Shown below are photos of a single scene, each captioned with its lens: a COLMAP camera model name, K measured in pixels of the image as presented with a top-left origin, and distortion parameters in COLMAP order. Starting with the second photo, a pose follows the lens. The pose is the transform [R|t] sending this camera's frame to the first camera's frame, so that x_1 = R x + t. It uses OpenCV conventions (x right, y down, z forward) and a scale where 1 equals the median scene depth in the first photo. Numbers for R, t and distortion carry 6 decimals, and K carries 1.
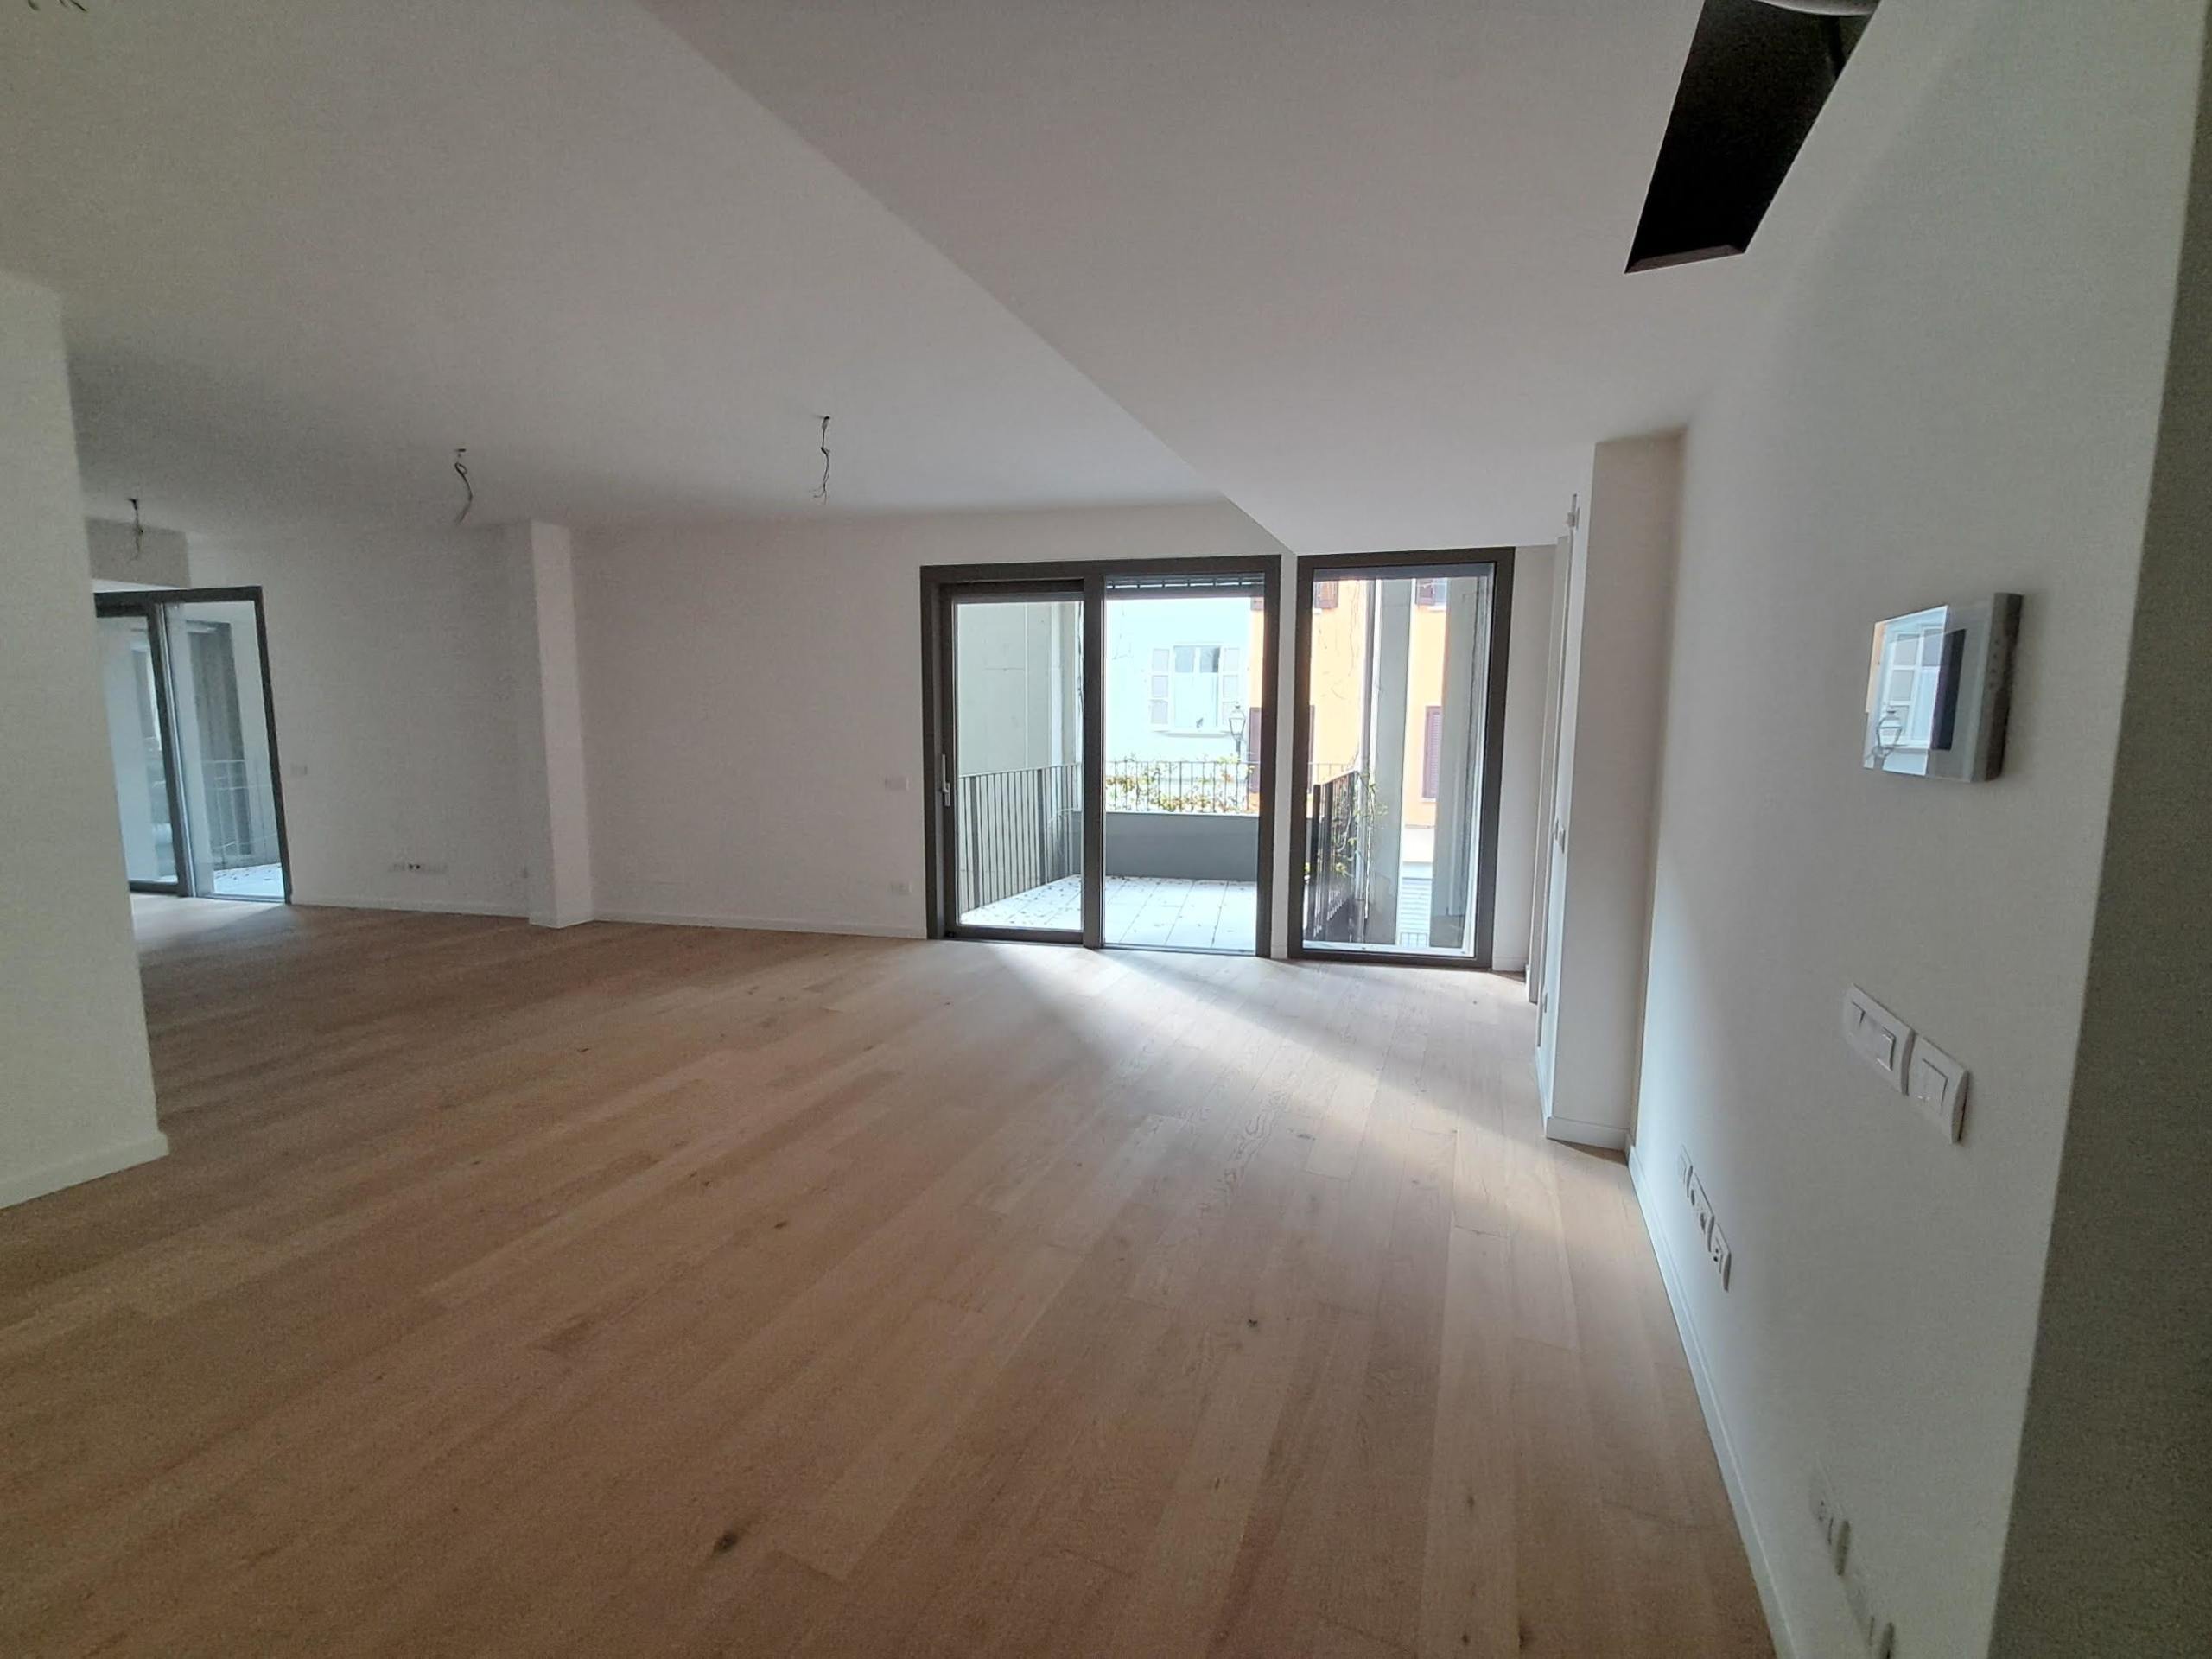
lens RADIAL K [[873.4, 0, 1092.1], [0, 873.4, 811.4], [0, 0, 1]] dist [-0.002356, -0.002816]
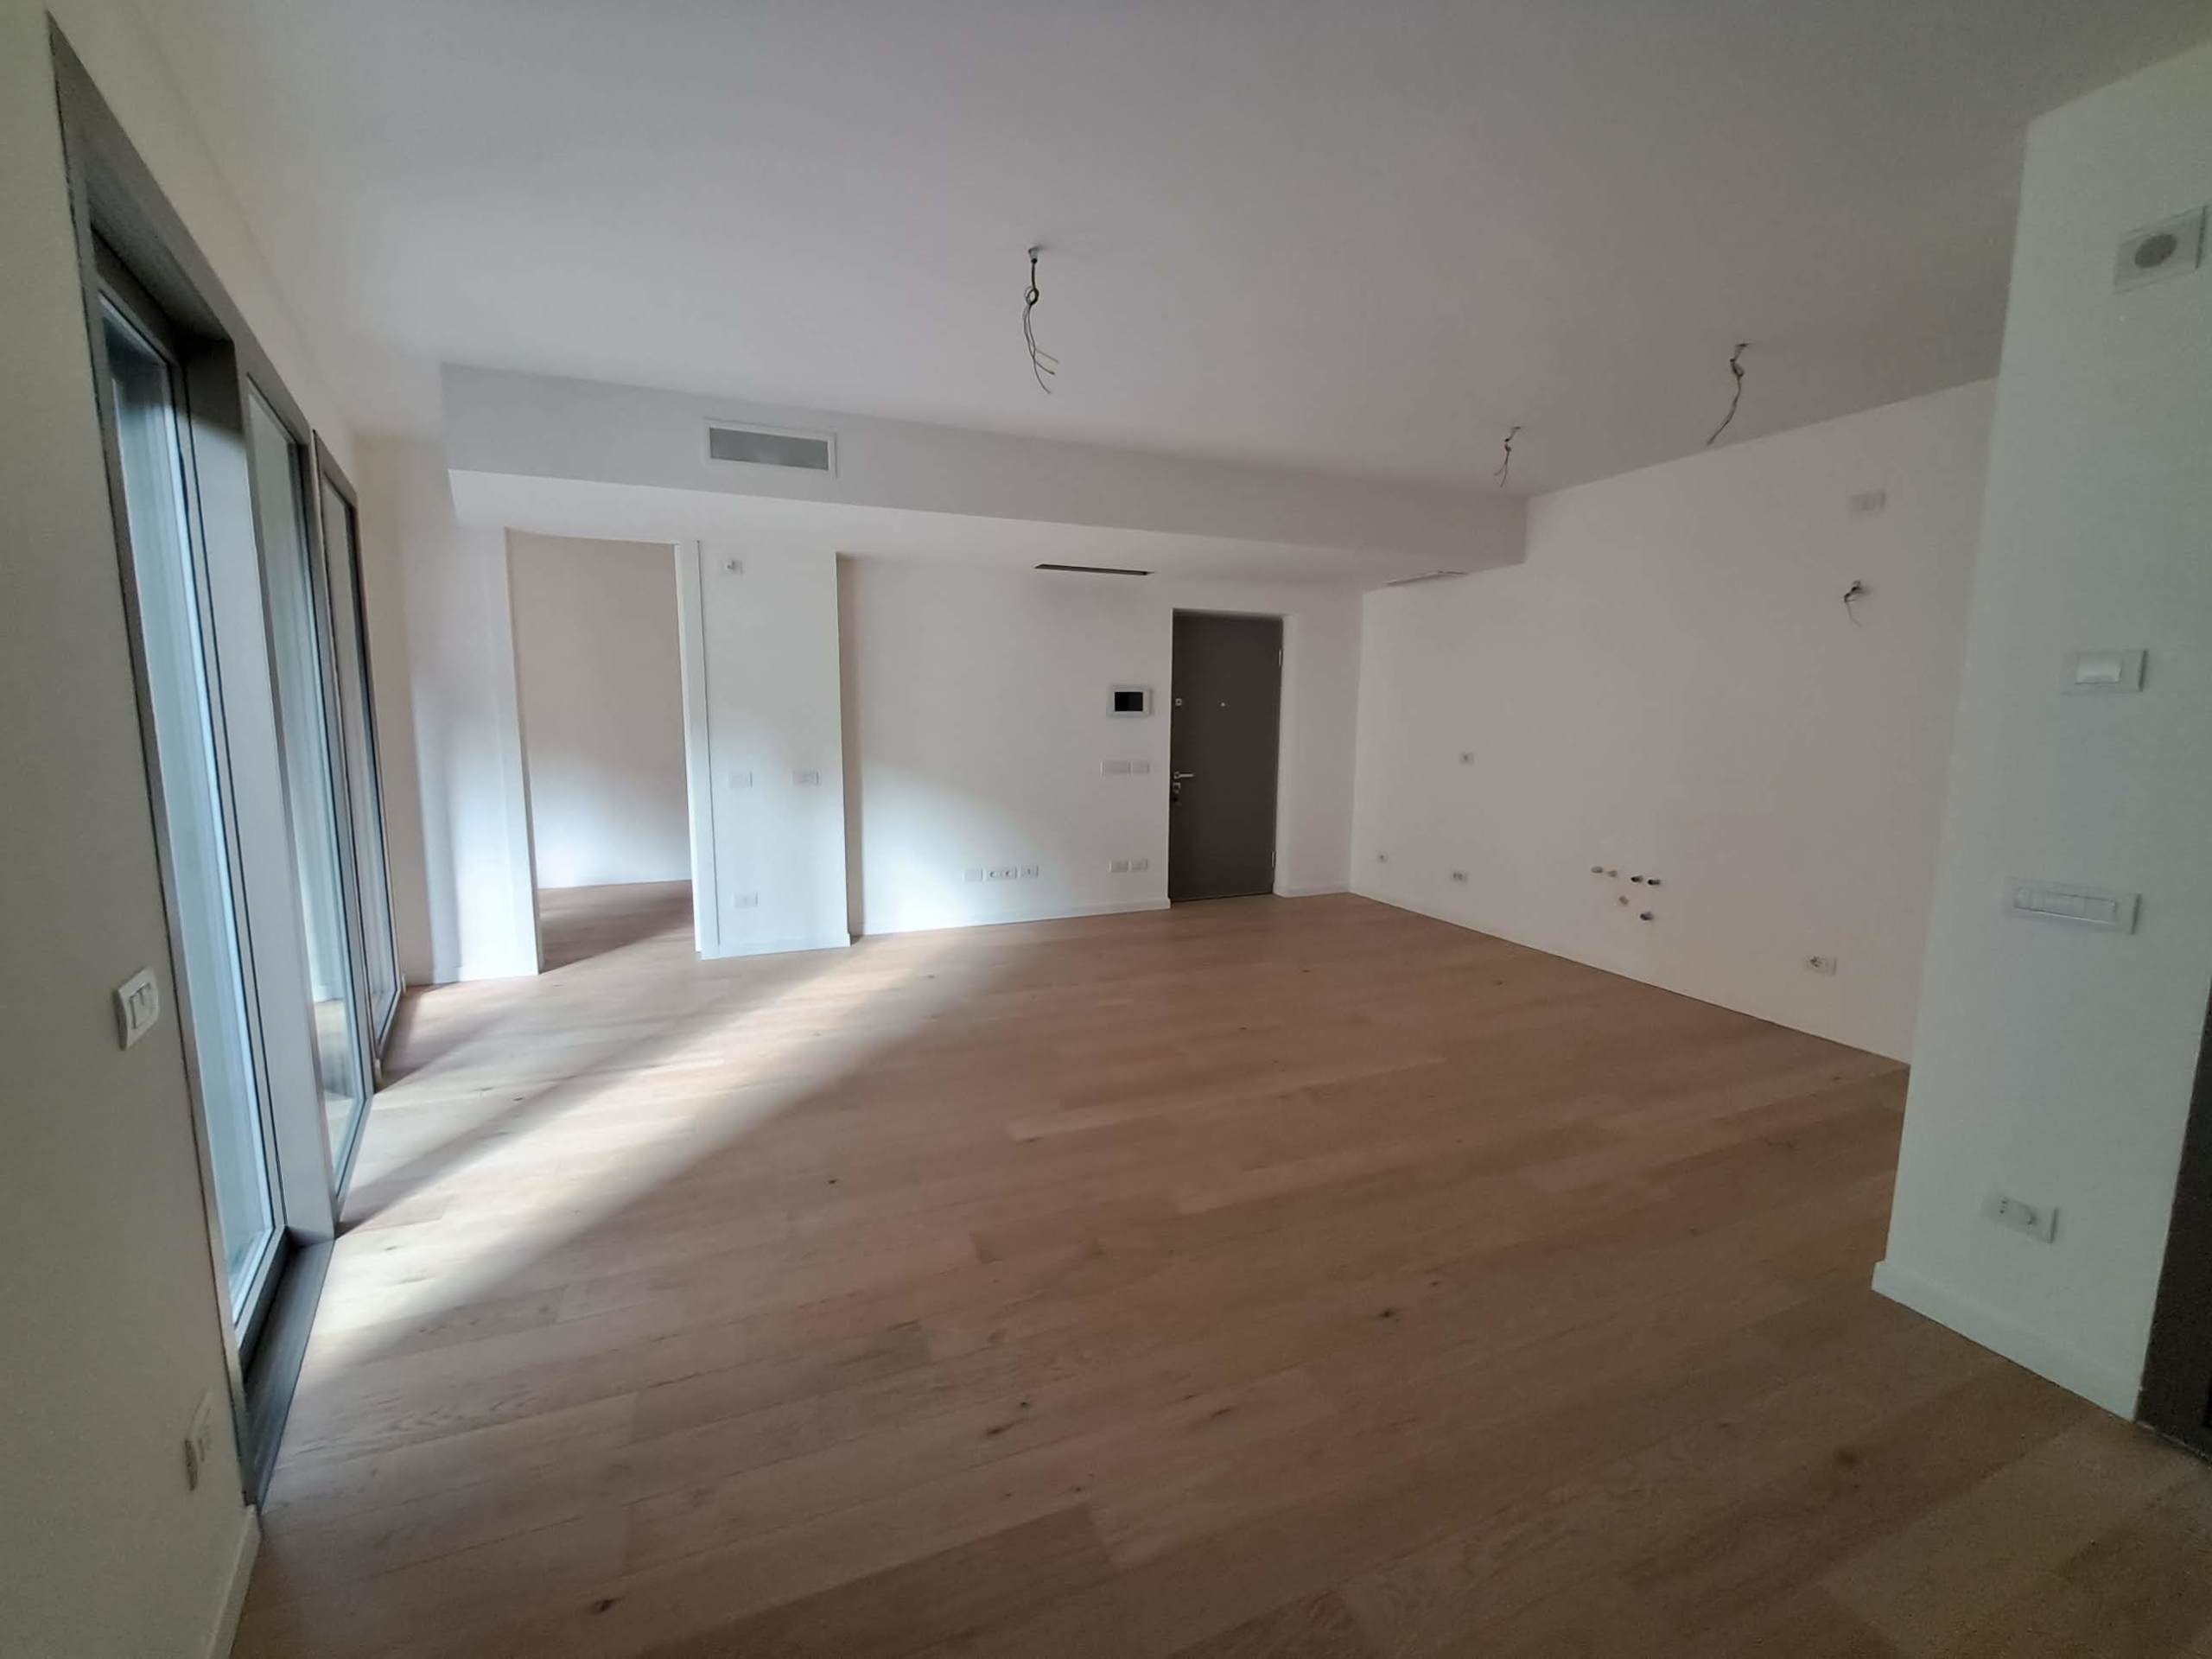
lens RADIAL K [[873.4, 0, 1087.9], [0, 873.4, 820.1], [0, 0, 1]] dist [-0.002356, -0.002816]
pose [[-0.712031, -0.099432, 0.695072, -0.645576], [0.063740, 0.976682, 0.205013, -0.126941], [-0.699249, 0.190280, -0.689089, 1.175315]]
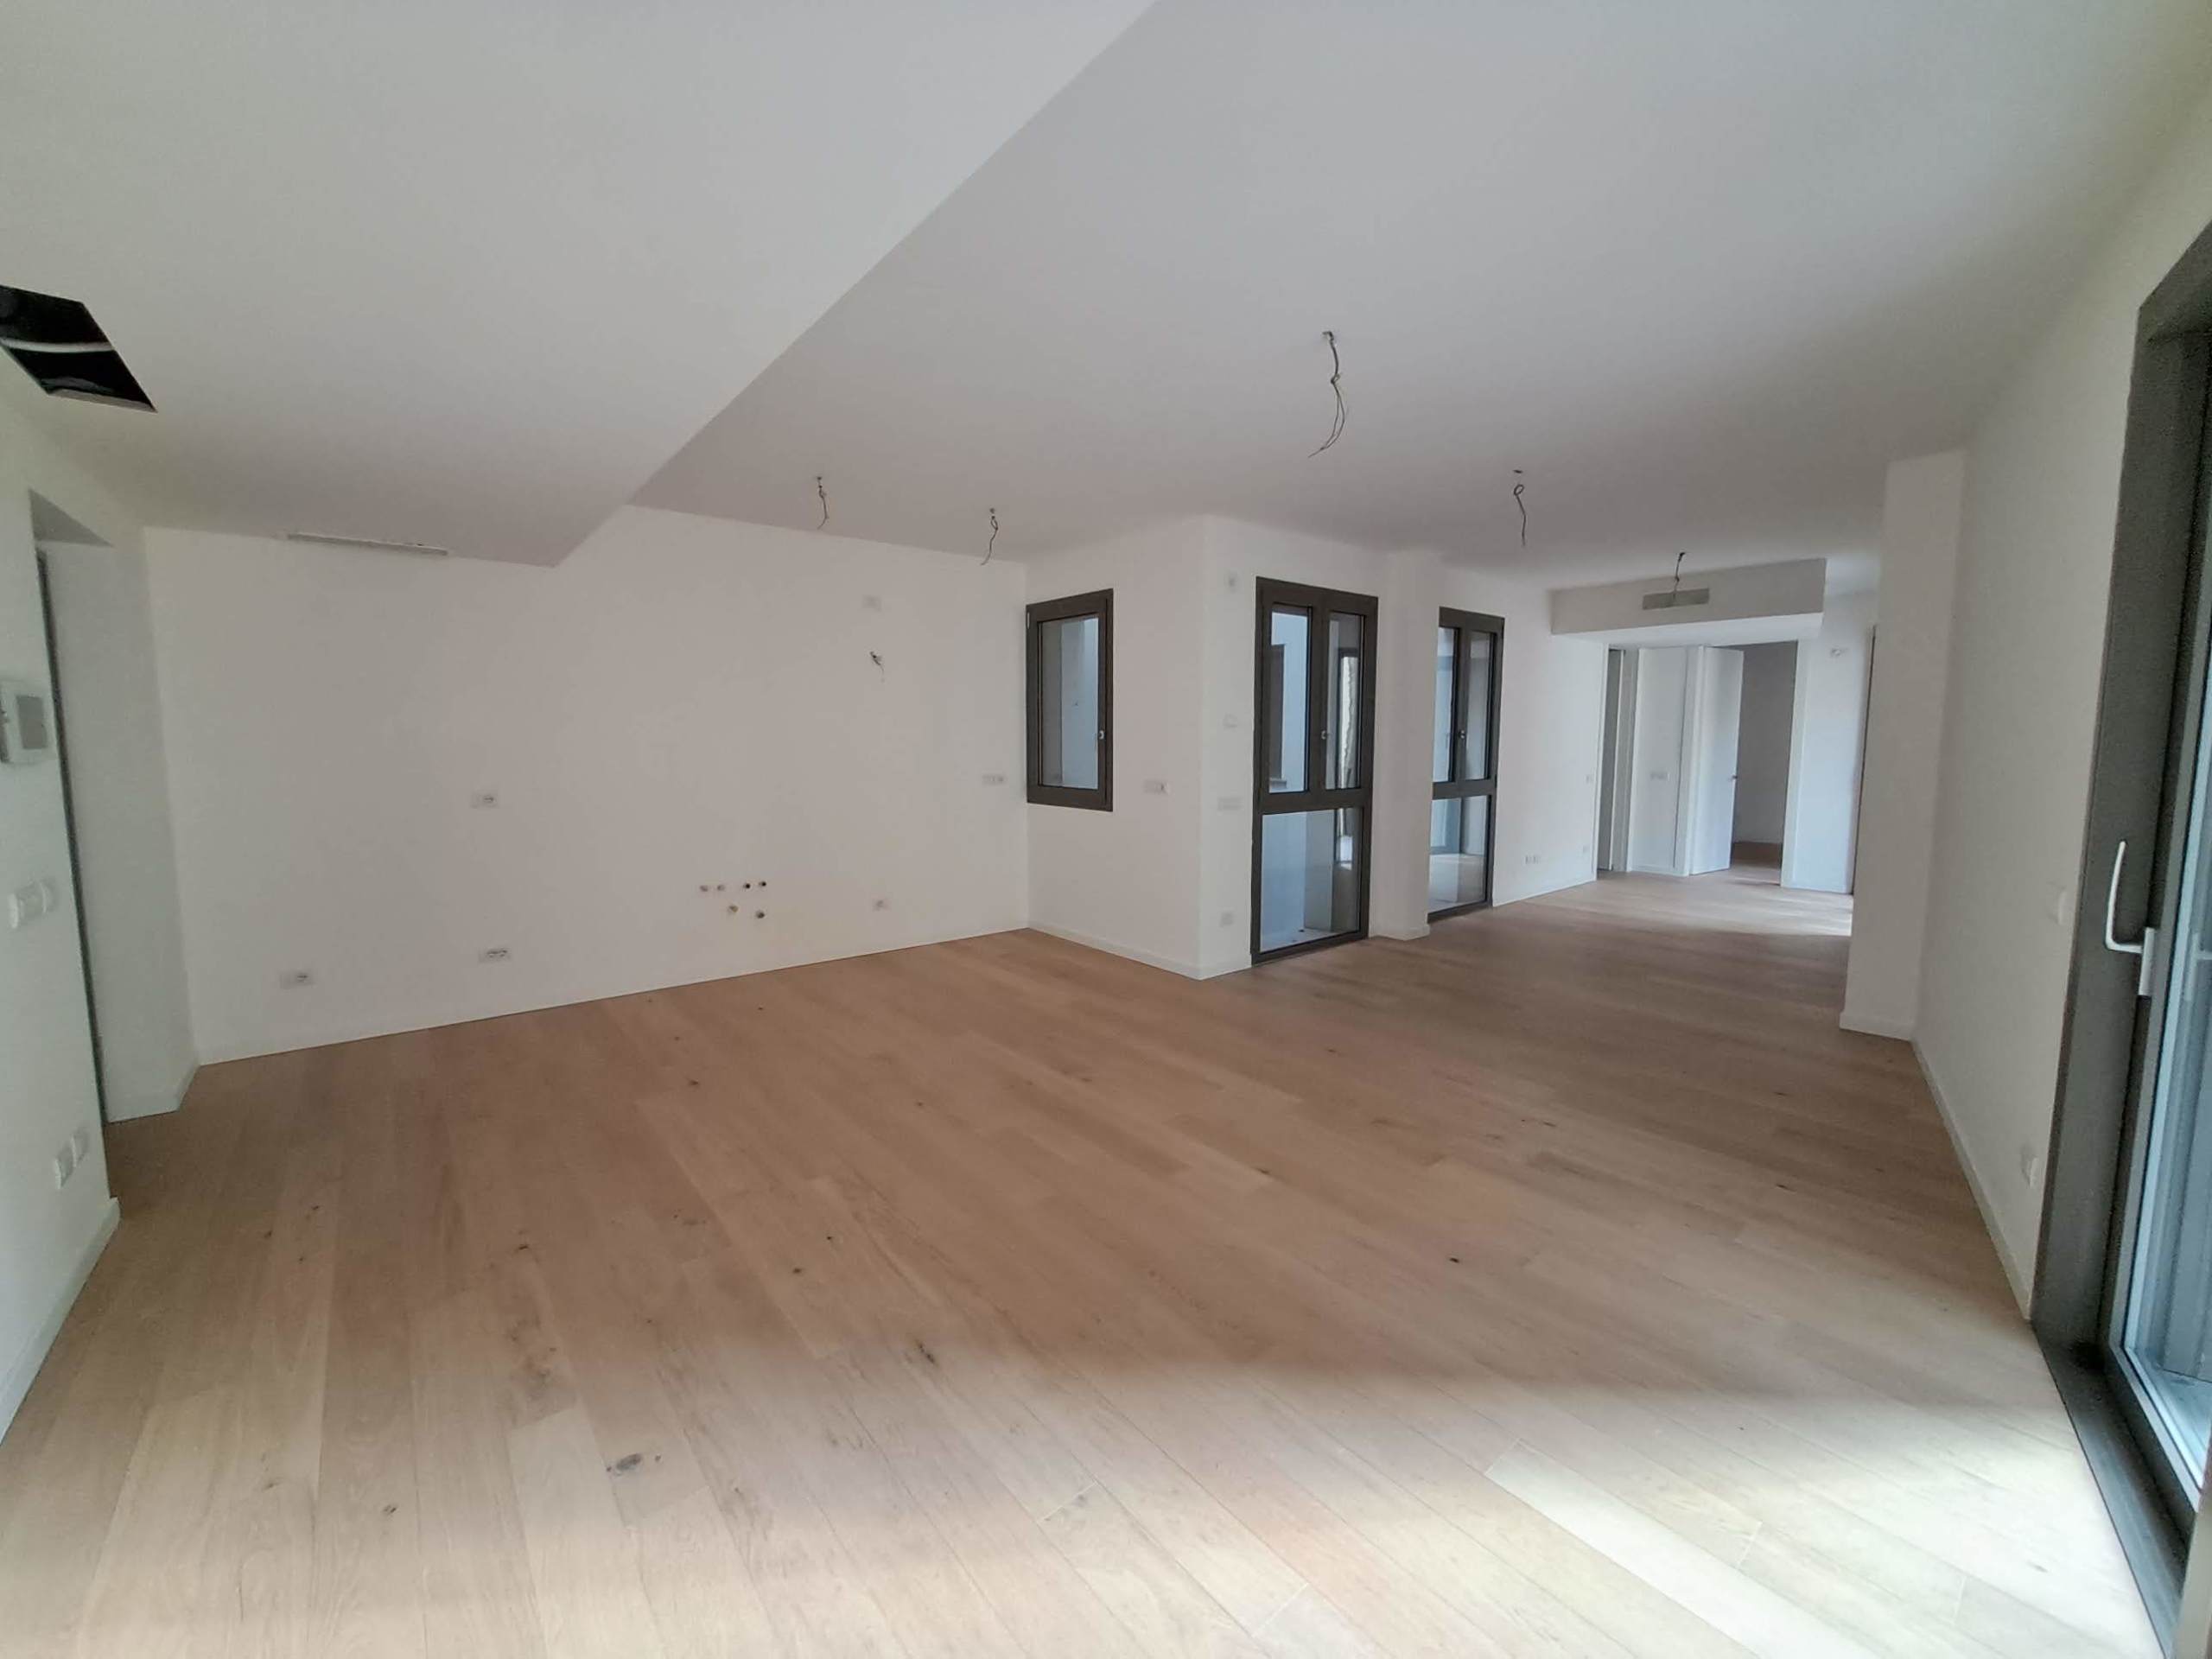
lens RADIAL K [[873.4, 0, 1101.3], [0, 873.4, 820.6], [0, 0, 1]] dist [-0.002356, -0.002816]
pose [[-0.446845, 0.081913, -0.890853, 0.373489], [-0.095479, 0.985745, 0.138530, -0.098384], [0.889502, 0.146959, -0.432654, 0.944351]]
